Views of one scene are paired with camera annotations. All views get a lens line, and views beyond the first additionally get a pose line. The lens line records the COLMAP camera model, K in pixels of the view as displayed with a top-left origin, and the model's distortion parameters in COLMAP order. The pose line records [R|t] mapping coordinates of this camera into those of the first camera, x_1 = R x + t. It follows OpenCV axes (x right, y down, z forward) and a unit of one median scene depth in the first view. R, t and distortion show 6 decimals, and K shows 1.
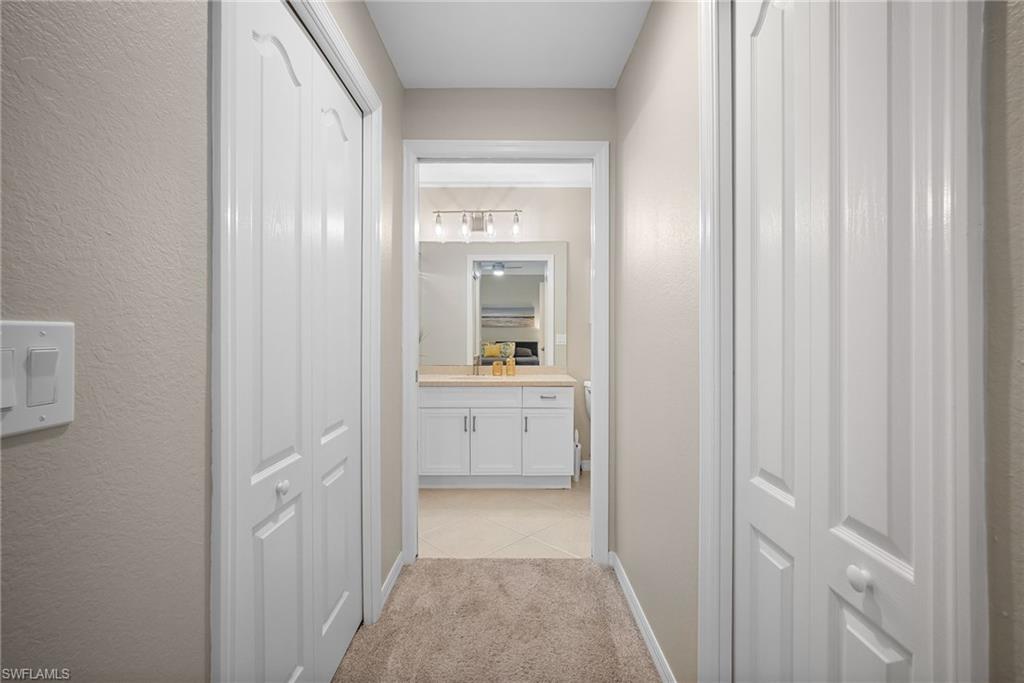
lens RADIAL K [[443.4, 0, 512.4], [0, 443.4, 337.1], [0, 0, 1]] dist [-0.026179, -0.000122]
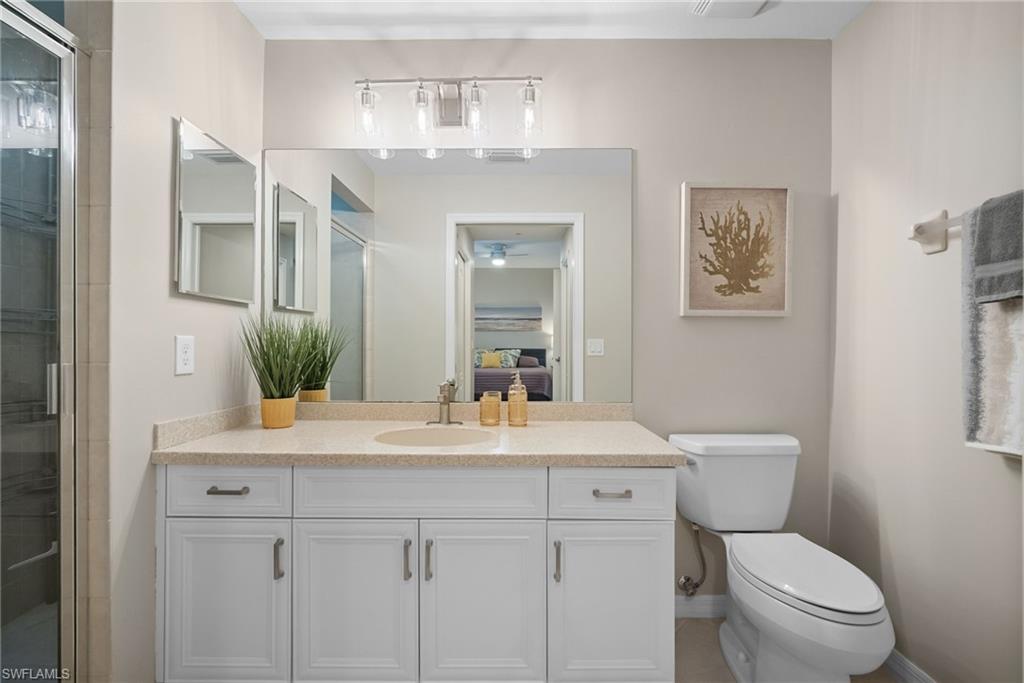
lens RADIAL K [[443.4, 0, 516.0], [0, 443.4, 340.9], [0, 0, 1]] dist [-0.026179, -0.000122]
pose [[0.999988, 0.001491, 0.004719, -0.007943], [-0.001467, 0.999986, -0.005154, -0.000659], [-0.004727, 0.005147, 0.999976, 0.517756]]
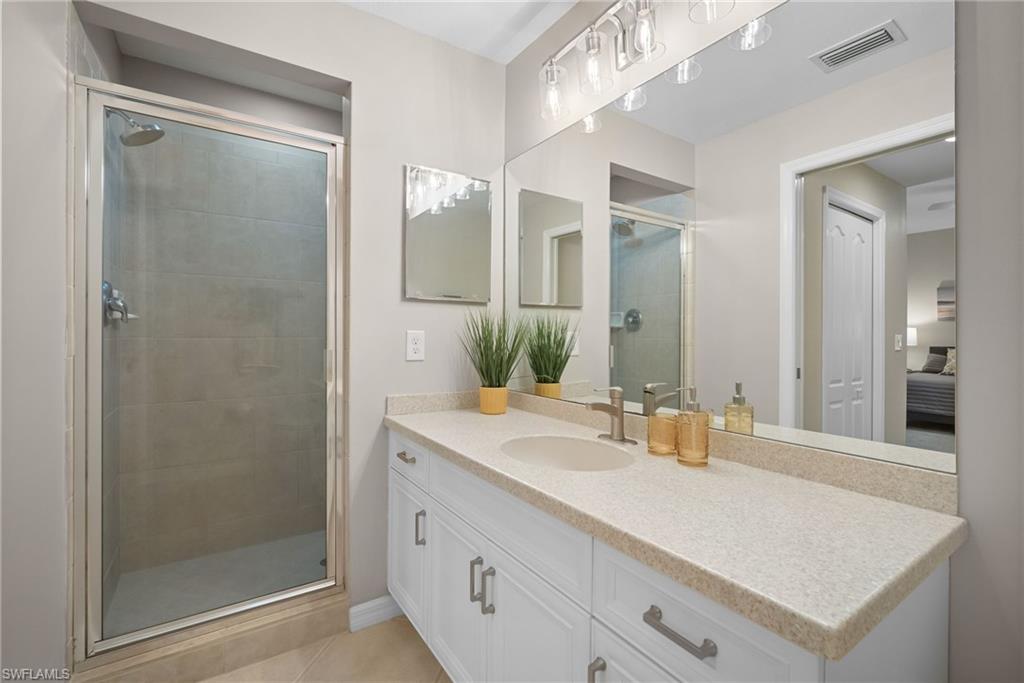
lens RADIAL K [[443.4, 0, 515.5], [0, 443.4, 342.0], [0, 0, 1]] dist [-0.026179, -0.000122]
pose [[0.561256, 0.012123, -0.827554, 0.175344], [-0.005791, 0.999926, 0.010720, -0.000056], [0.827622, -0.001225, 0.561284, 0.711406]]
